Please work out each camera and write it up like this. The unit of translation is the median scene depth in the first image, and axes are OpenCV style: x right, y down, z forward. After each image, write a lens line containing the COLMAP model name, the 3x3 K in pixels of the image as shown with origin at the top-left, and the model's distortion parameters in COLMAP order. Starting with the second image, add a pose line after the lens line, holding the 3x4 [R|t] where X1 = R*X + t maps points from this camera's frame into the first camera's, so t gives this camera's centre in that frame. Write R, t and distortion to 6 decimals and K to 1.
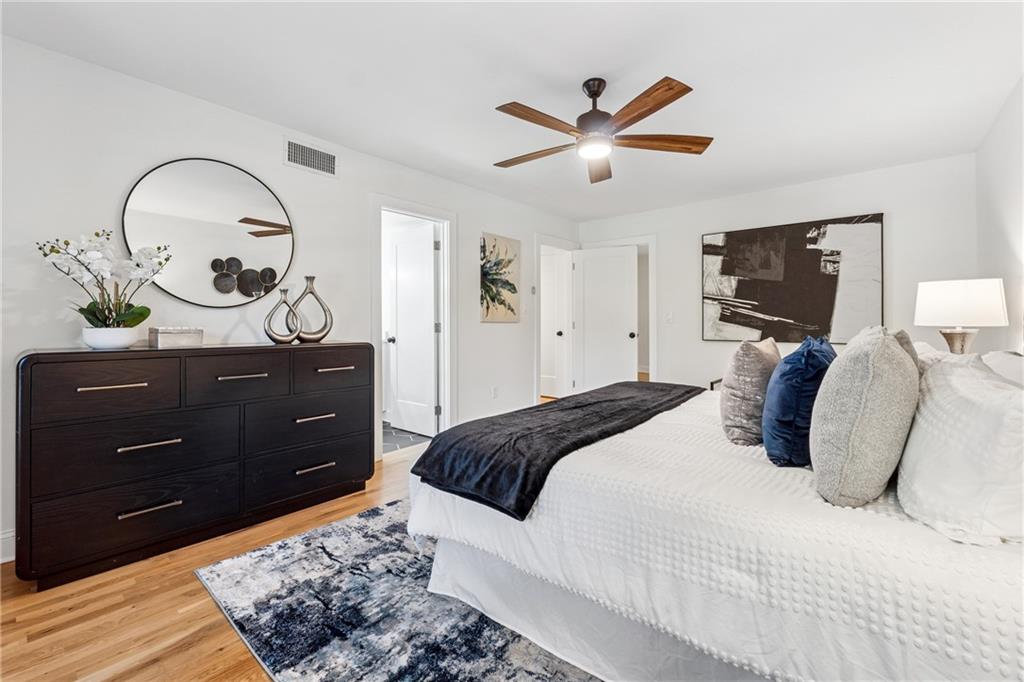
lens RADIAL K [[433.8, 0, 508.4], [0, 433.8, 321.9], [0, 0, 1]] dist [-0.001059, 0.000011]
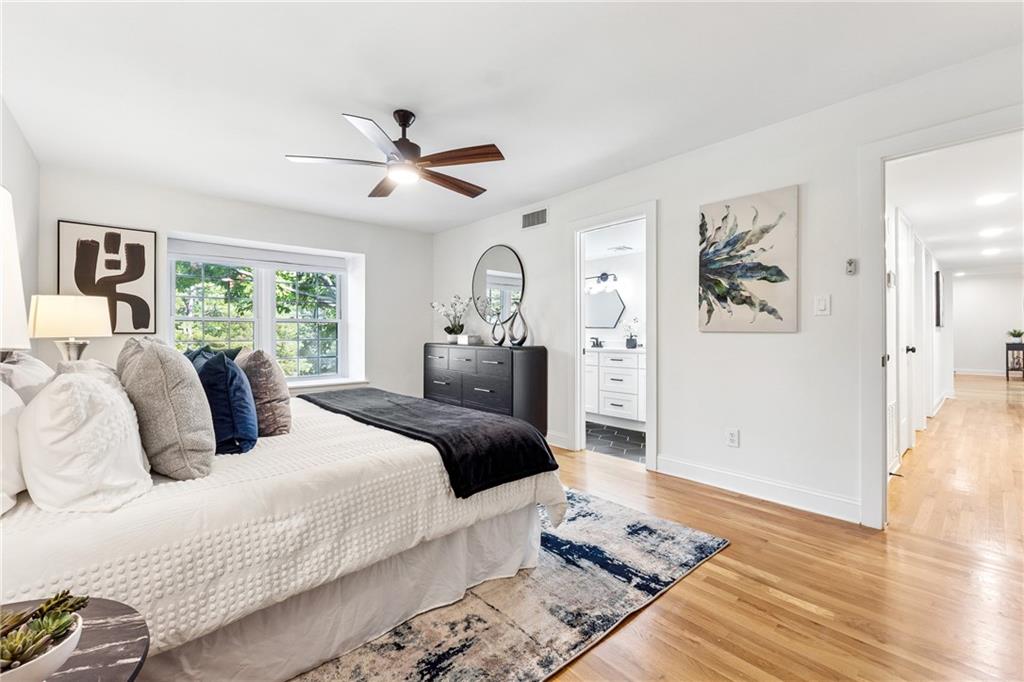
lens RADIAL K [[426.5, 0, 509.7], [0, 426.5, 336.1], [0, 0, 1]] dist [-0.002543, -0.000158]
pose [[-0.147675, 0.010576, -0.988979, 0.668202], [0.001223, 0.999944, 0.010511, -0.000482], [0.989035, 0.000342, -0.147679, 0.778205]]
